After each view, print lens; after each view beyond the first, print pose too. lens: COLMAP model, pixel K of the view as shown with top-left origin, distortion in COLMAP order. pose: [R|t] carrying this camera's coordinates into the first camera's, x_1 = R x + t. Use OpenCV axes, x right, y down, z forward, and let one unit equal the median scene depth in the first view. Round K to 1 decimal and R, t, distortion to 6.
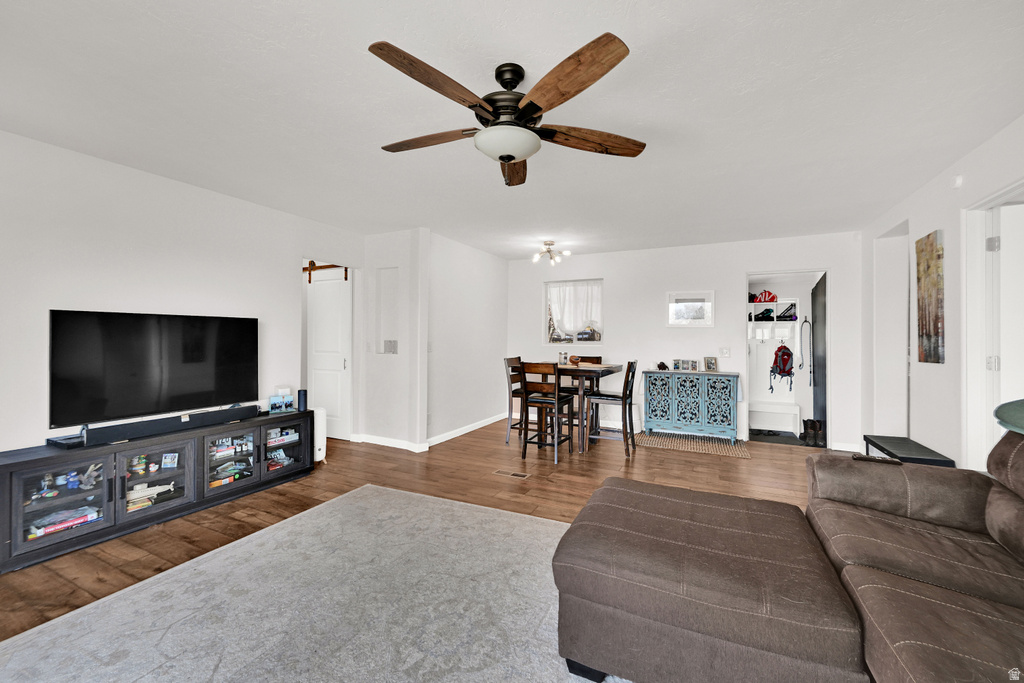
lens RADIAL K [[421.7, 0, 512.0], [0, 421.7, 341.5], [0, 0, 1]] dist [-0.001234, -0.000006]
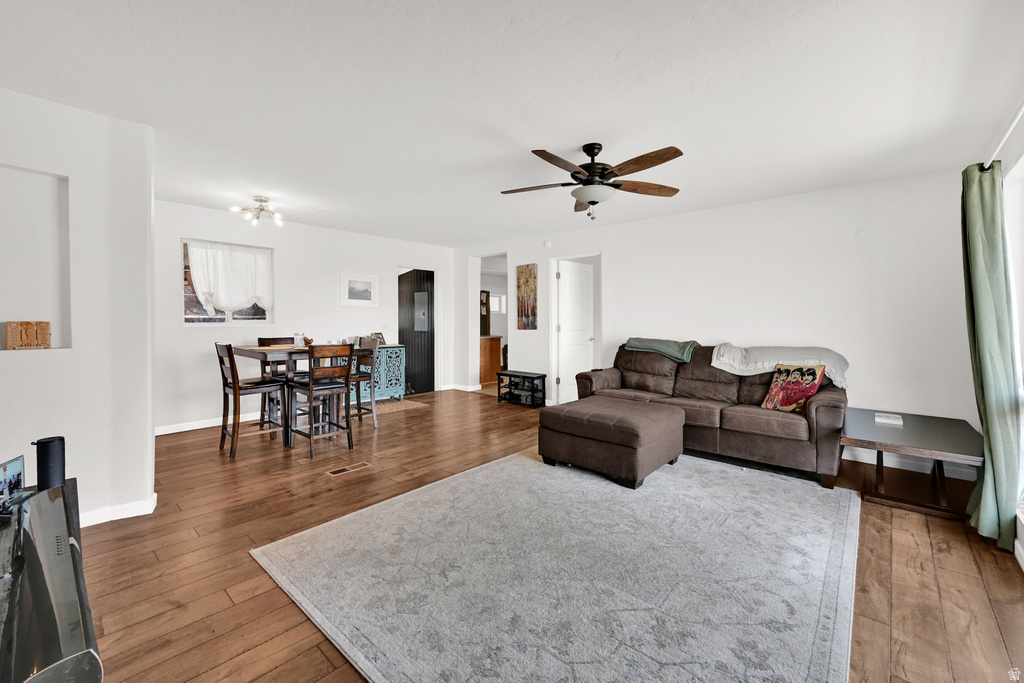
lens RADIAL K [[425.7, 0, 518.3], [0, 425.7, 328.0], [0, 0, 1]] dist [-0.000049, -0.000231]
pose [[0.261791, -0.027914, 0.964721, -0.604184], [0.005100, 0.999608, 0.027540, -0.007810], [-0.965111, -0.002290, 0.261831, 0.321574]]
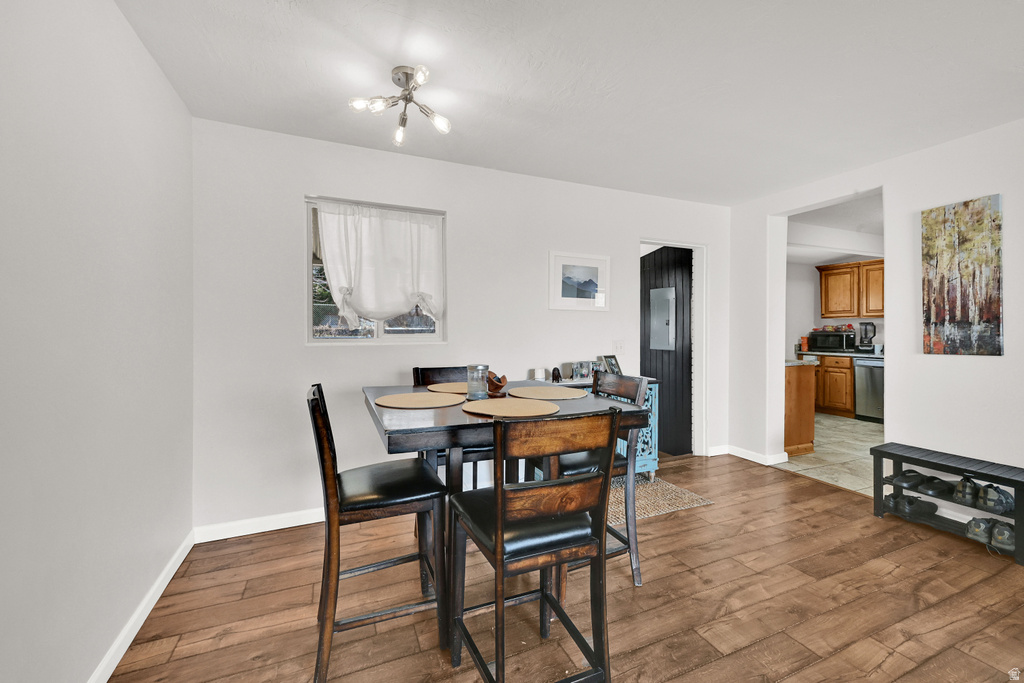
lens RADIAL K [[423.0, 0, 513.5], [0, 423.0, 330.0], [0, 0, 1]] dist [0.006336, 0.000260]
pose [[0.643924, -0.009855, 0.765026, -0.150261], [0.012165, 0.999923, 0.002641, -0.007775], [-0.764993, 0.007606, 0.643994, 0.713080]]
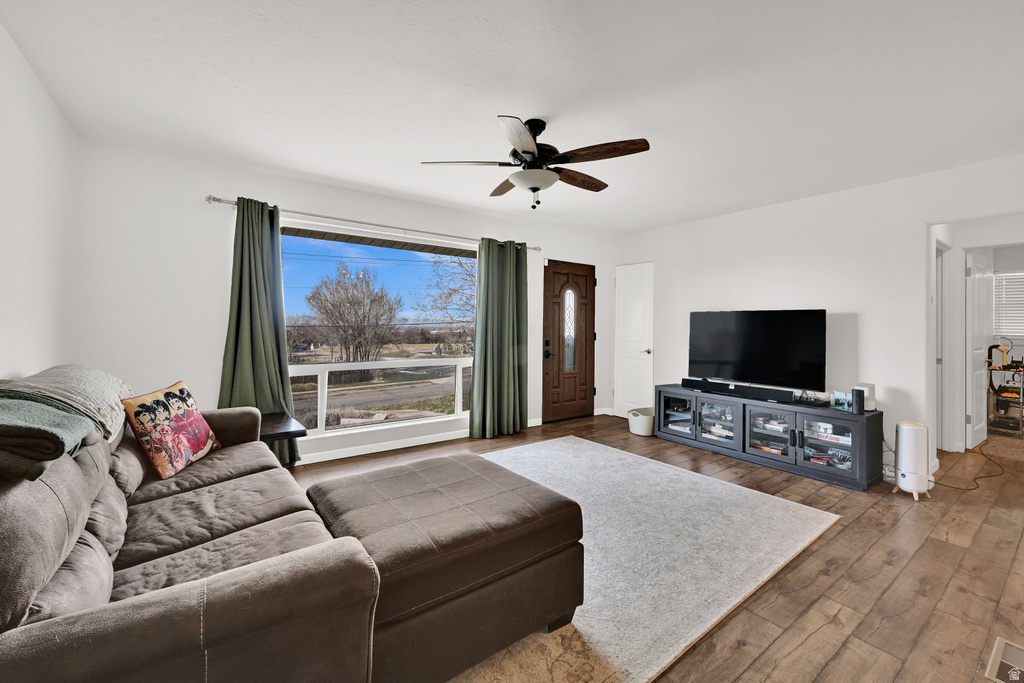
lens RADIAL K [[419.4, 0, 510.8], [0, 419.4, 334.0], [0, 0, 1]] dist [0.008854, 0.000831]
pose [[-0.465087, 0.008847, -0.885221, 0.452691], [-0.025812, 0.999389, 0.023550, -0.000616], [0.884888, 0.033802, -0.464575, 0.583663]]
